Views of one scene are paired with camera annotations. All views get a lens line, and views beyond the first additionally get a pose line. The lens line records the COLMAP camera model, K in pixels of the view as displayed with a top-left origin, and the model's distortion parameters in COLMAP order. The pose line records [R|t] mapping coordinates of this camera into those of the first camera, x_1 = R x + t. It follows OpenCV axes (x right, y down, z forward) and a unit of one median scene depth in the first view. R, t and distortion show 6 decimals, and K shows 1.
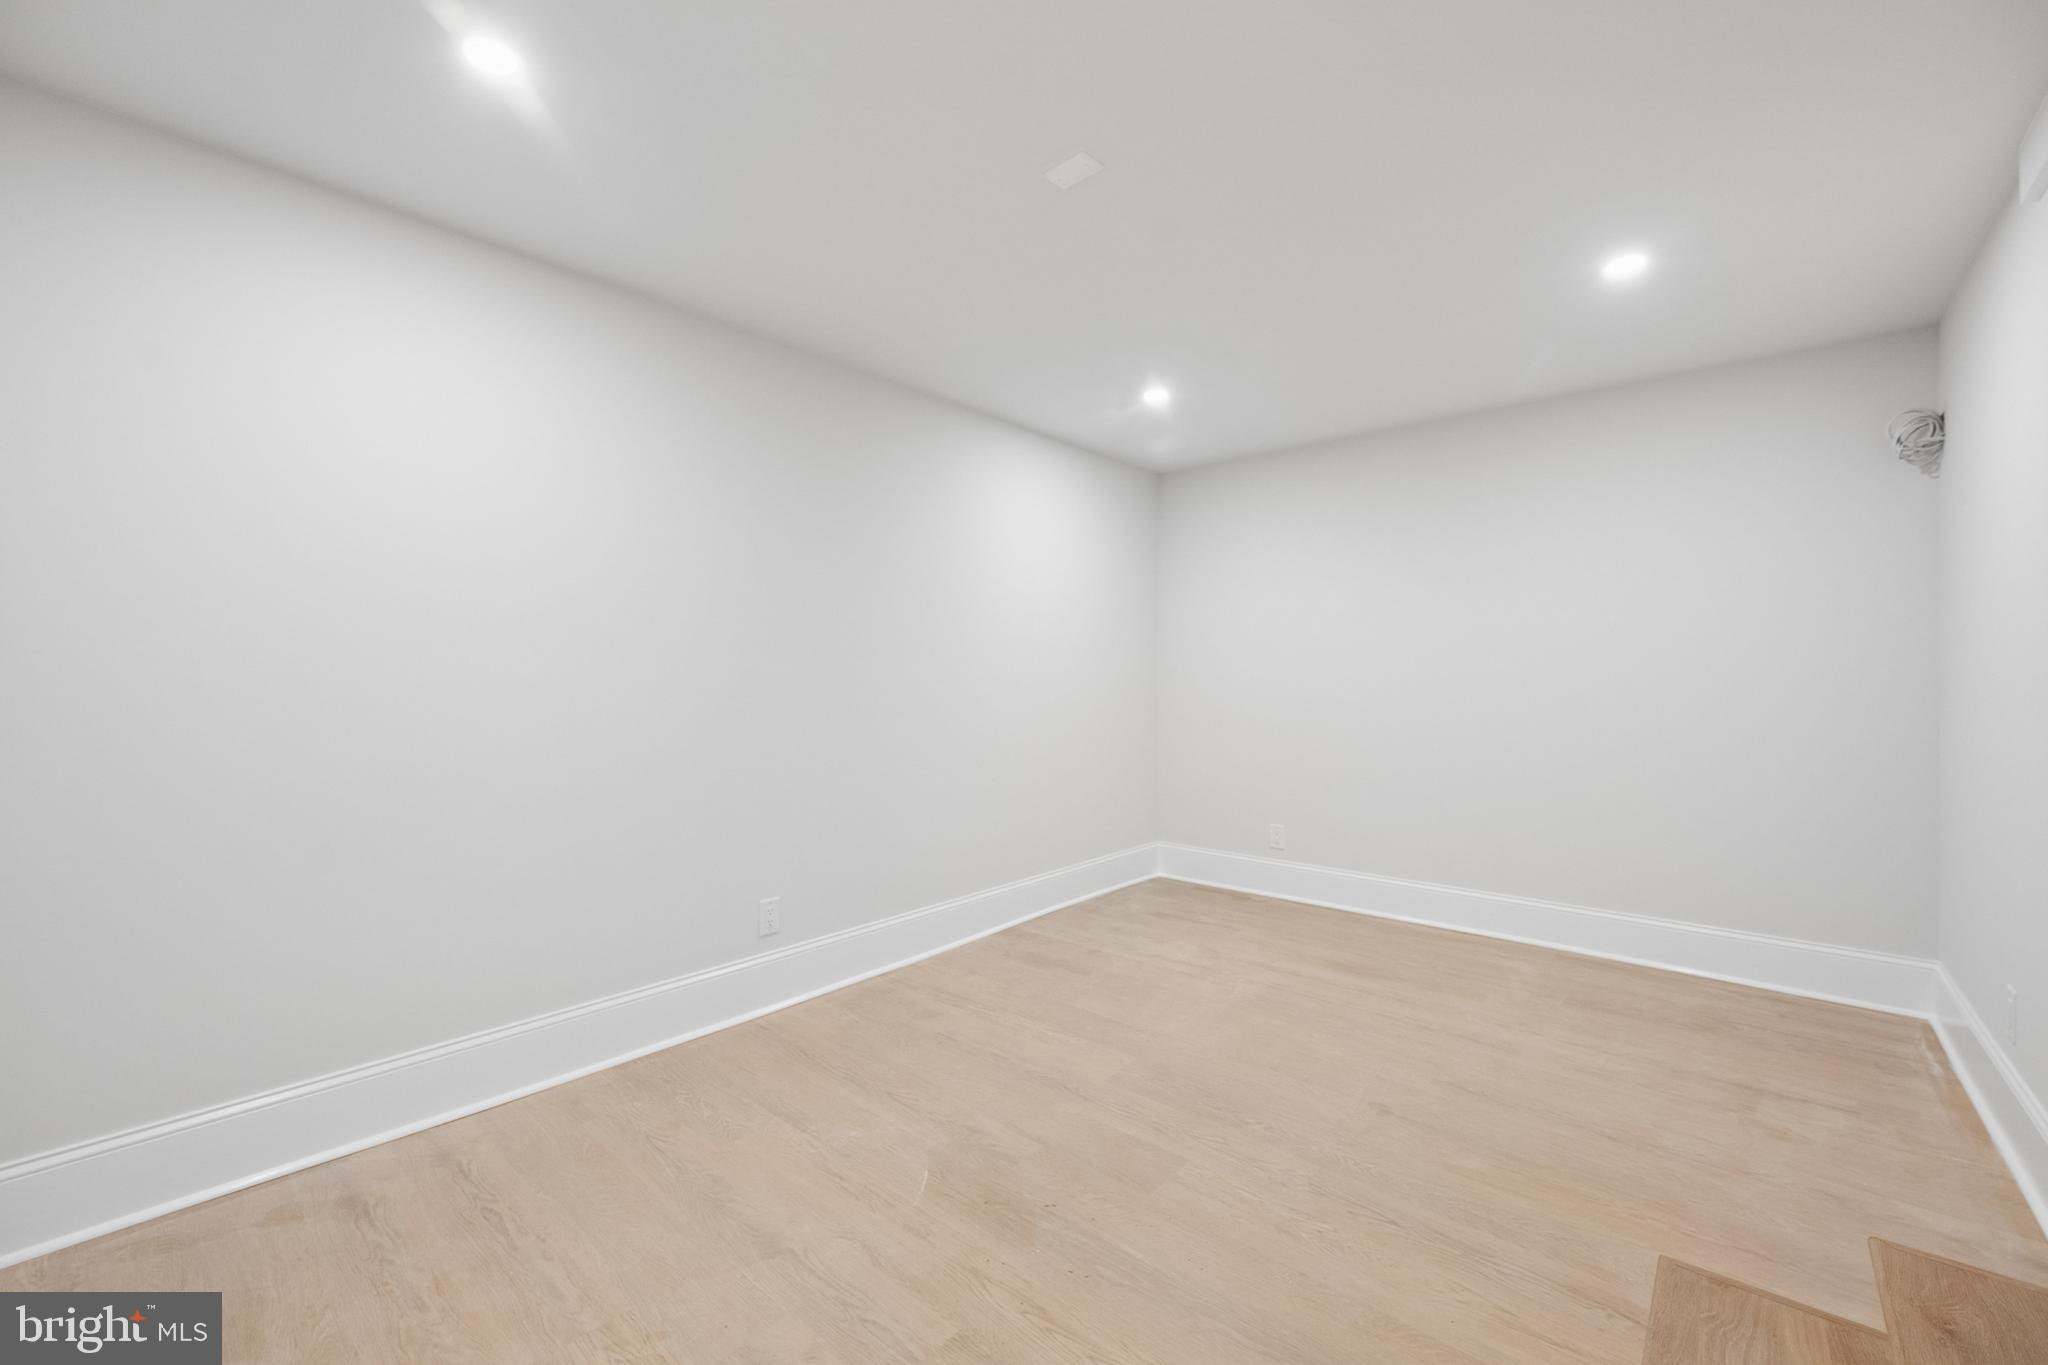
lens RADIAL K [[814.9, 0, 1023.1], [0, 814.9, 679.4], [0, 0, 1]] dist [-0.002355, 0.001133]
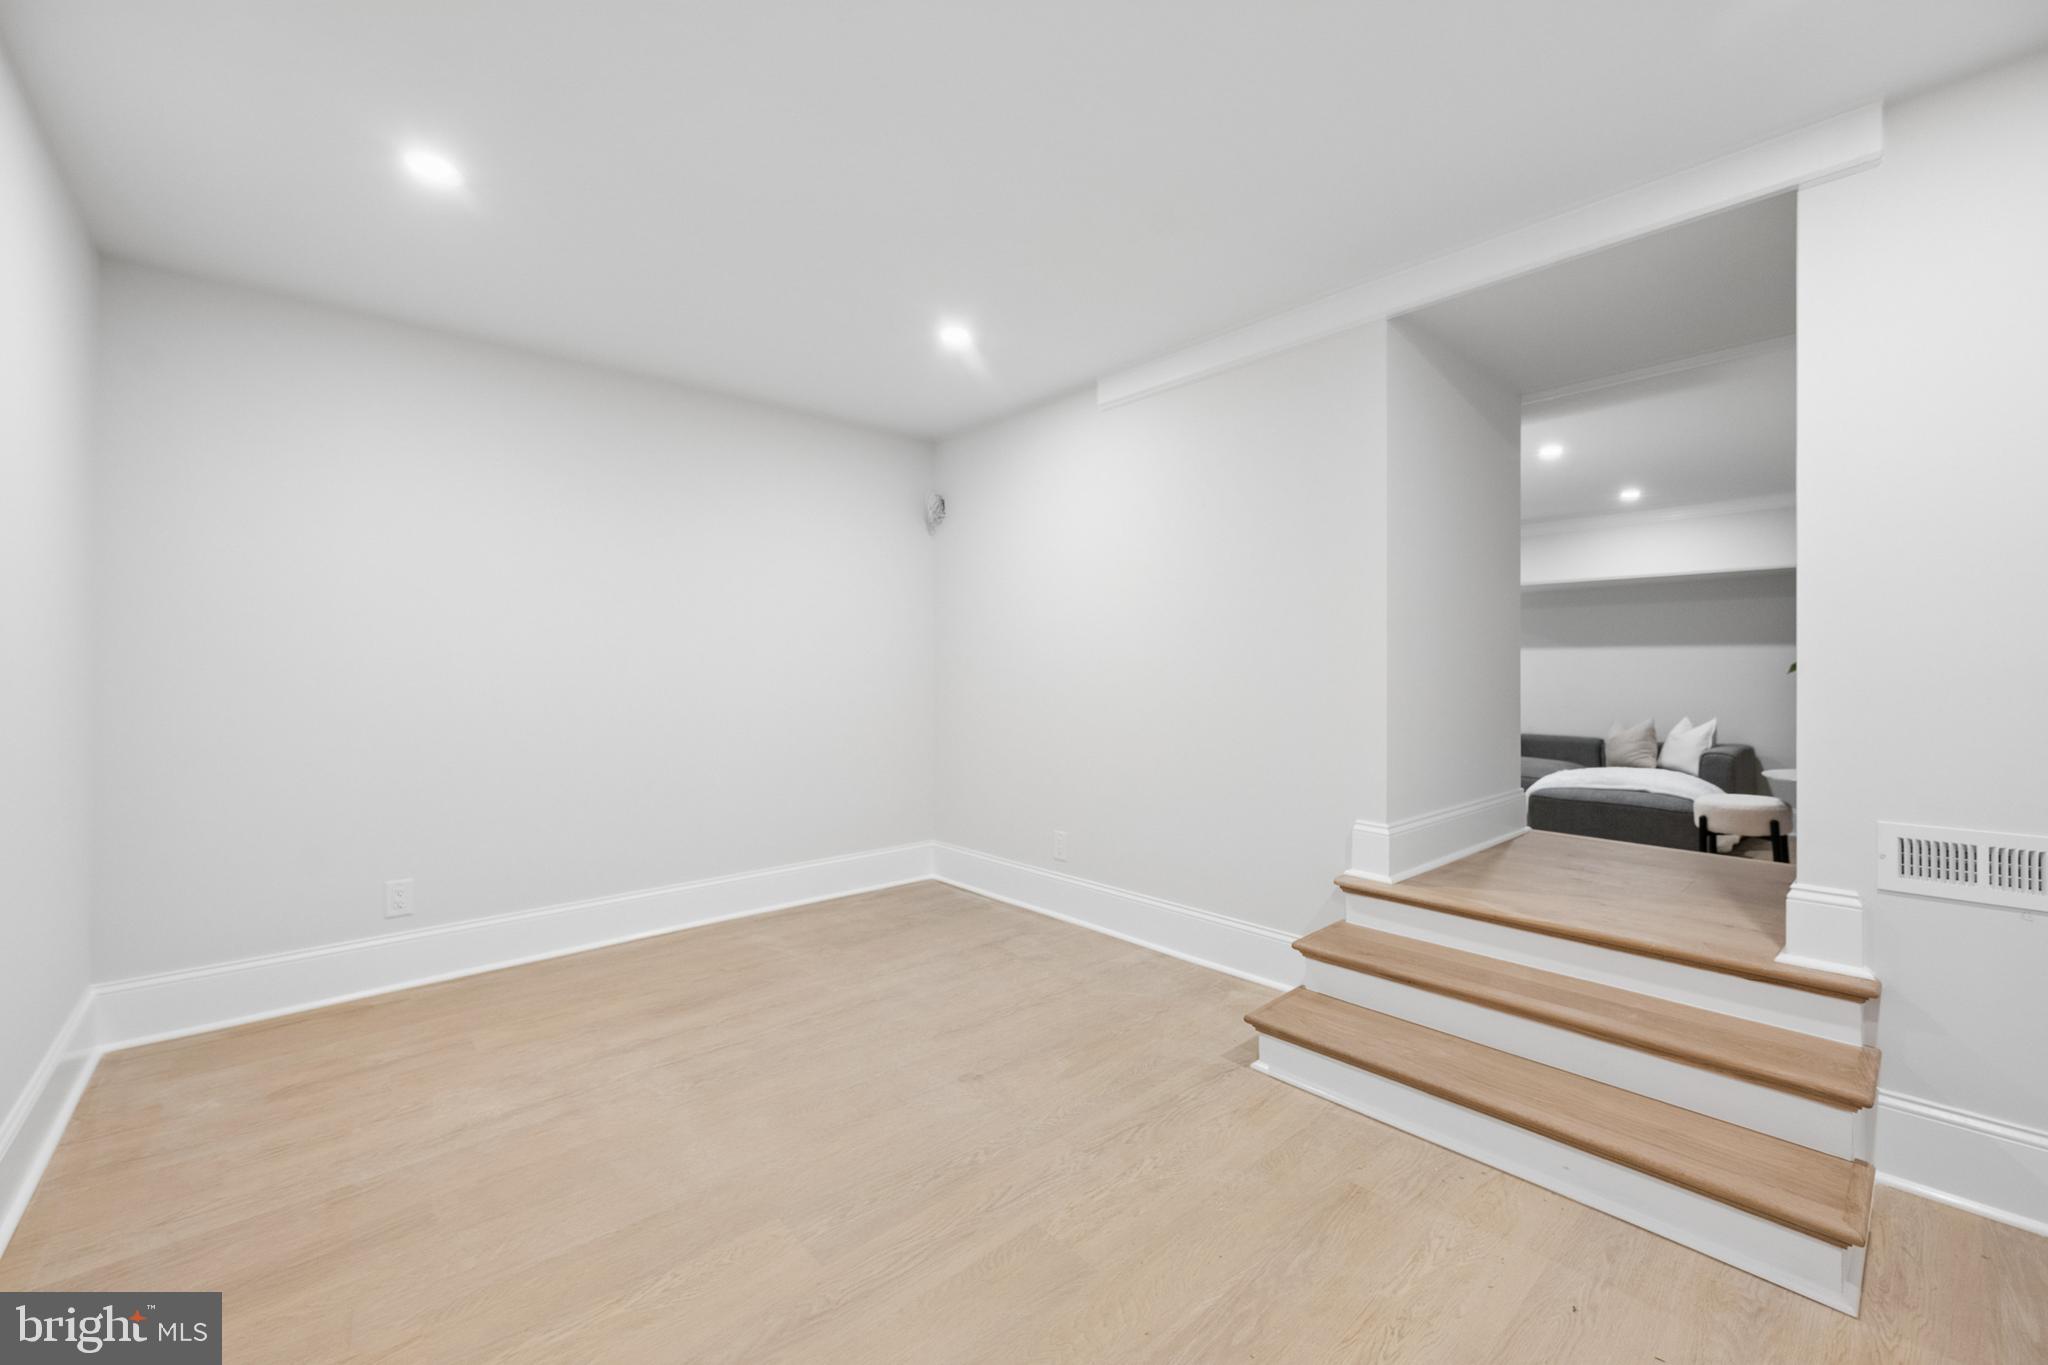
lens RADIAL K [[814.9, 0, 1022.8], [0, 814.9, 675.5], [0, 0, 1]] dist [-0.002355, 0.001133]
pose [[0.125293, -0.007838, 0.992089, -0.439281], [0.005641, 0.999958, 0.007188, 0.014587], [-0.992104, 0.004696, 0.125332, 0.637244]]
